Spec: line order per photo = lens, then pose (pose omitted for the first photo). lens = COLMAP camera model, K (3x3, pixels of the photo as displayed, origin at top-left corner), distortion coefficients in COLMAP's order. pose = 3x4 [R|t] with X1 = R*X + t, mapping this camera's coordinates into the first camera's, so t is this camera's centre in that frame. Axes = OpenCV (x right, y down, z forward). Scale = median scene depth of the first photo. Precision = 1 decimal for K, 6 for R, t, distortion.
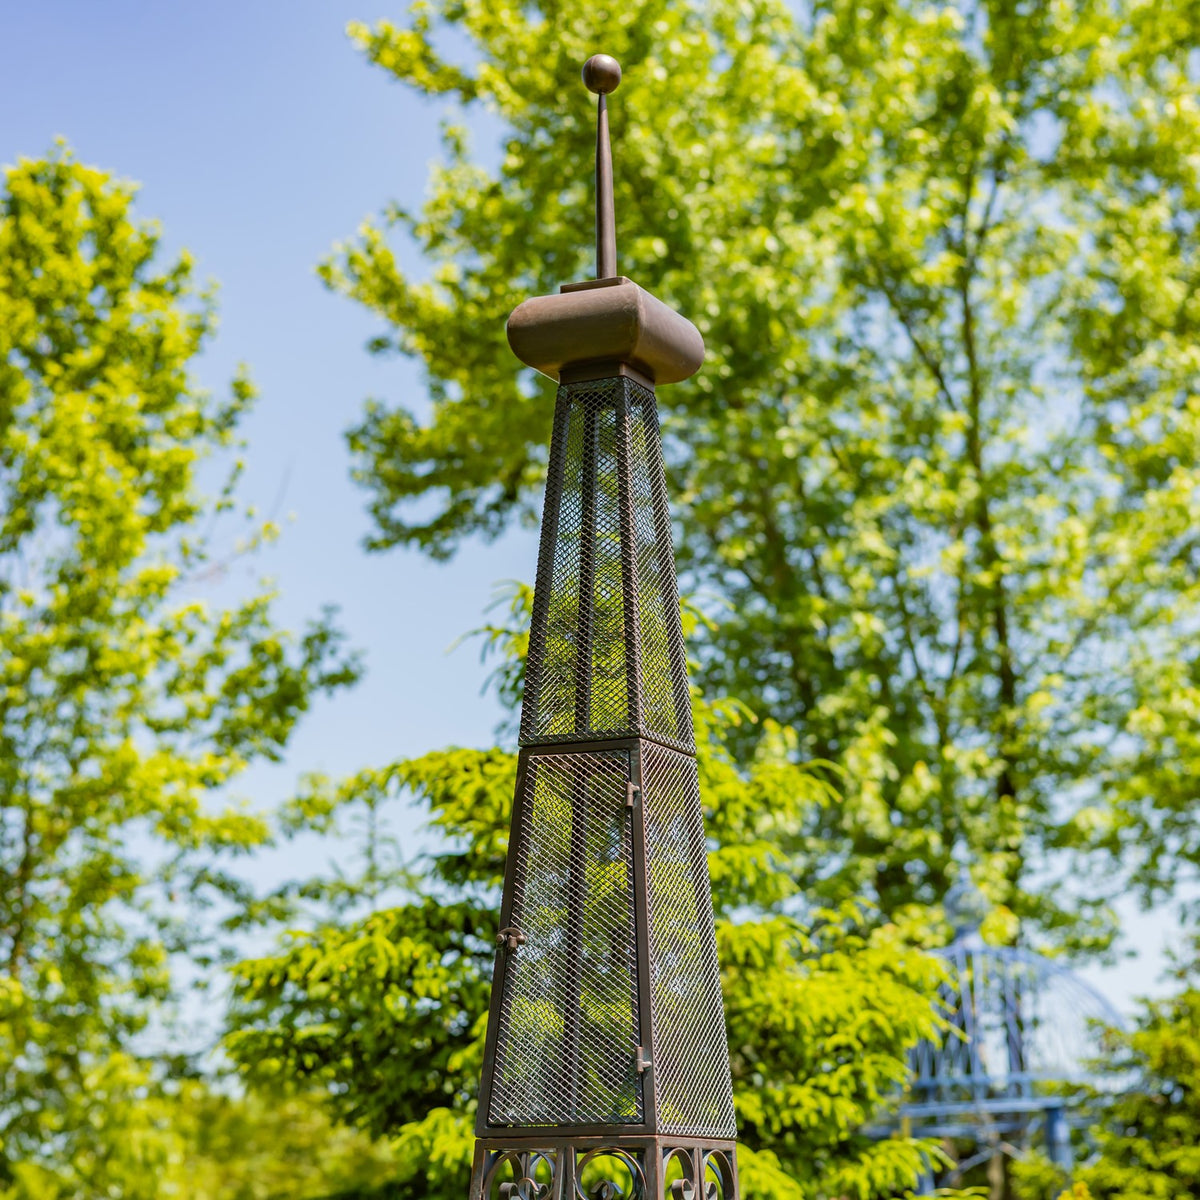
lens RADIAL K [[2497.9, 0, 602.1], [0, 2497.9, 649.1], [0, 0, 1]] dist [-0.009095, 0.358430]
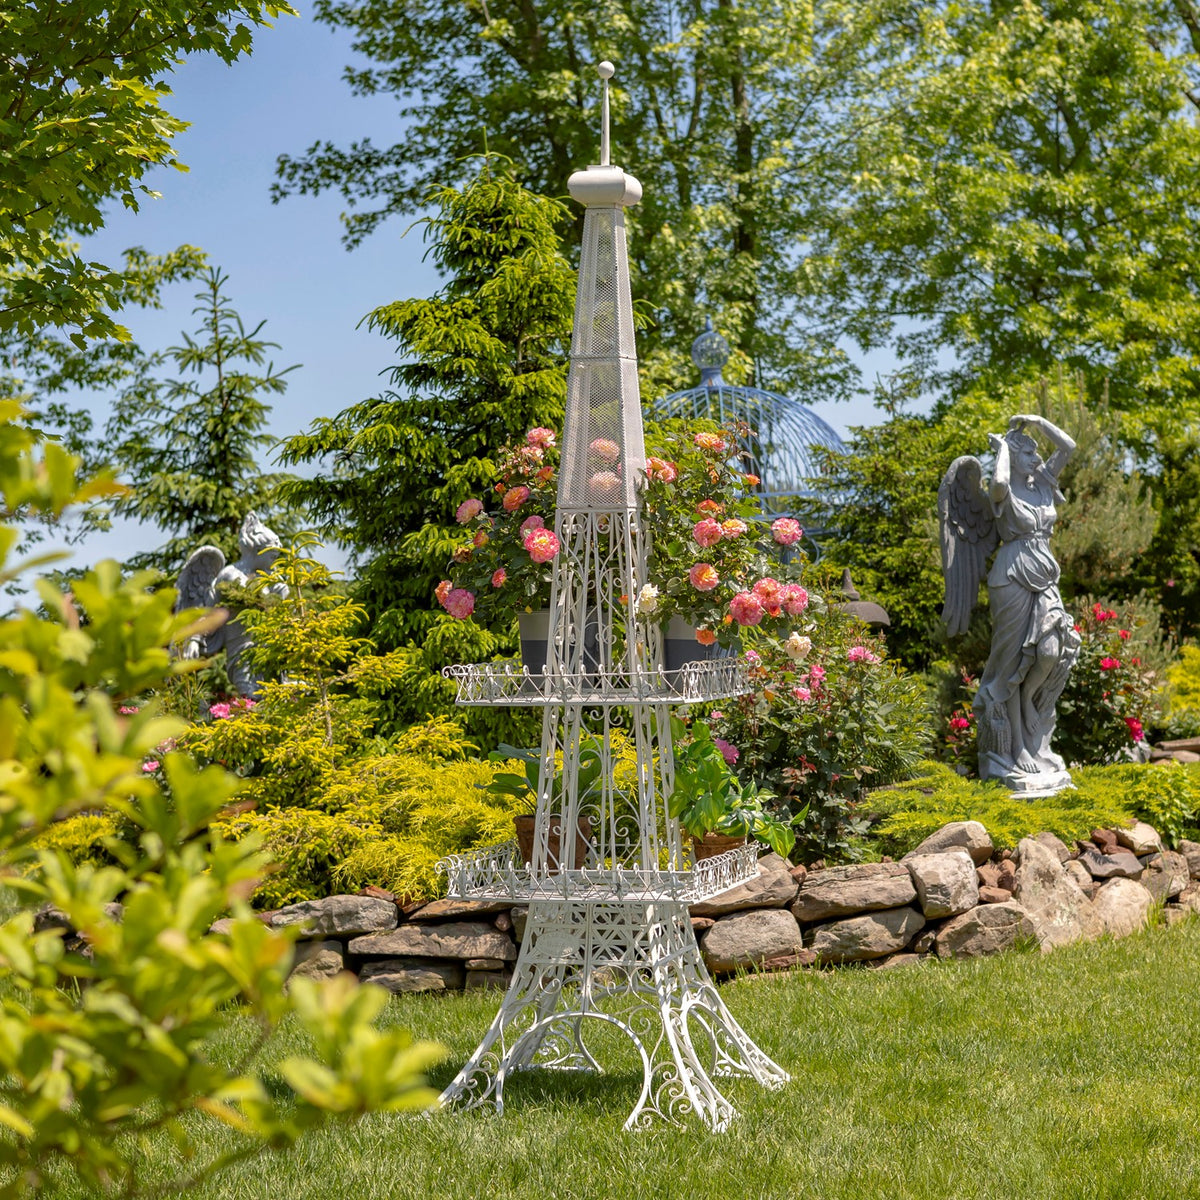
lens RADIAL K [[3118.4, 0, 606.2], [0, 3118.4, 659.4], [0, 0, 1]] dist [-0.037773, 0.494672]
pose [[0.992316, -0.037666, 0.117859, -0.080923], [0.011277, 0.976106, 0.217001, -0.074422], [-0.123216, -0.214005, 0.969030, -0.439326]]
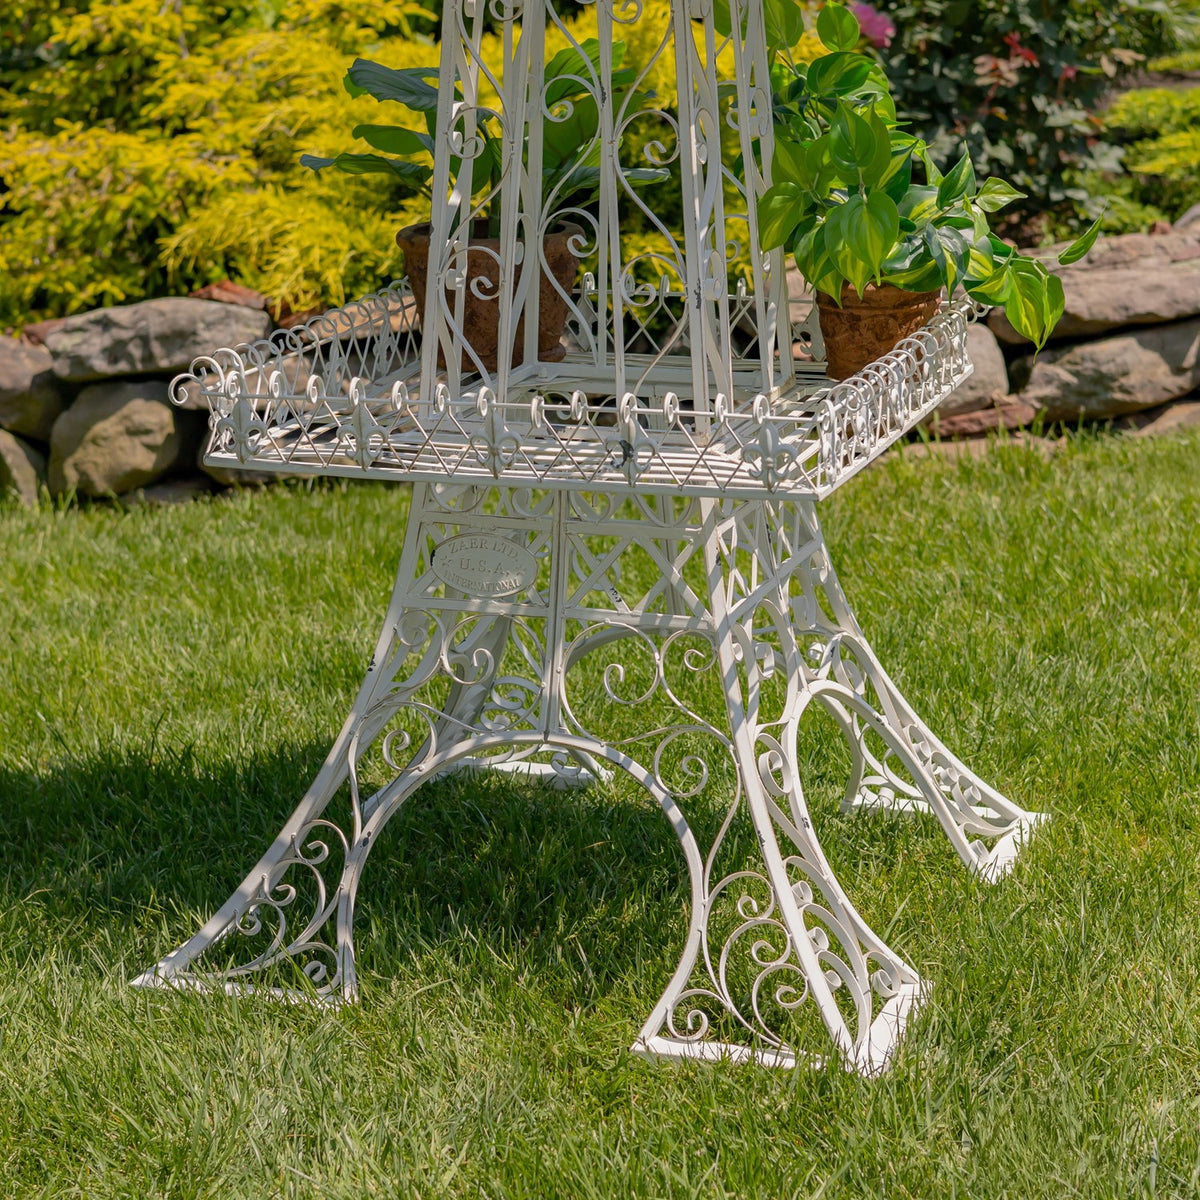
lens RADIAL K [[3118.4, 0, 606.2], [0, 3118.4, 659.4], [0, 0, 1]] dist [-0.037773, 0.494672]
pose [[0.995583, -0.060497, 0.071800, -0.032518], [0.021539, 0.891505, 0.452499, 0.000698], [-0.091385, -0.448953, 0.888870, -0.108219]]
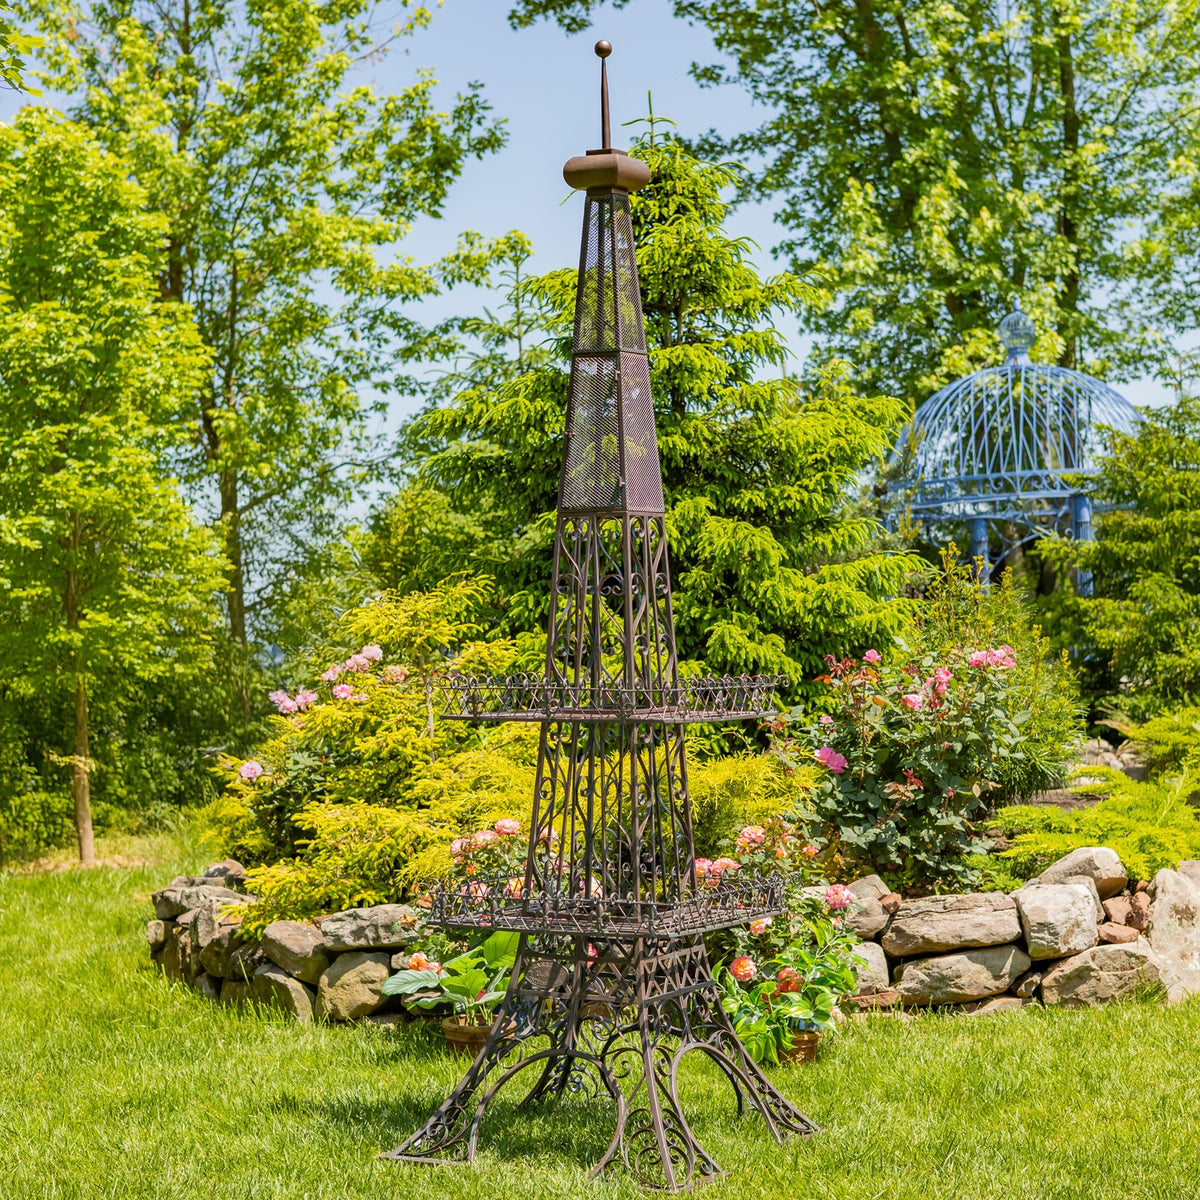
lens RADIAL K [[2638.0, 0, 600.0], [0, 2638.0, 600.0], [0, 0, 1]] dist [0.005925, -0.136411]
pose [[0.997868, -0.011511, -0.064245, 0.027762], [0.025142, 0.976156, 0.215609, -0.049683], [0.060231, -0.216765, 0.974364, -0.274659]]
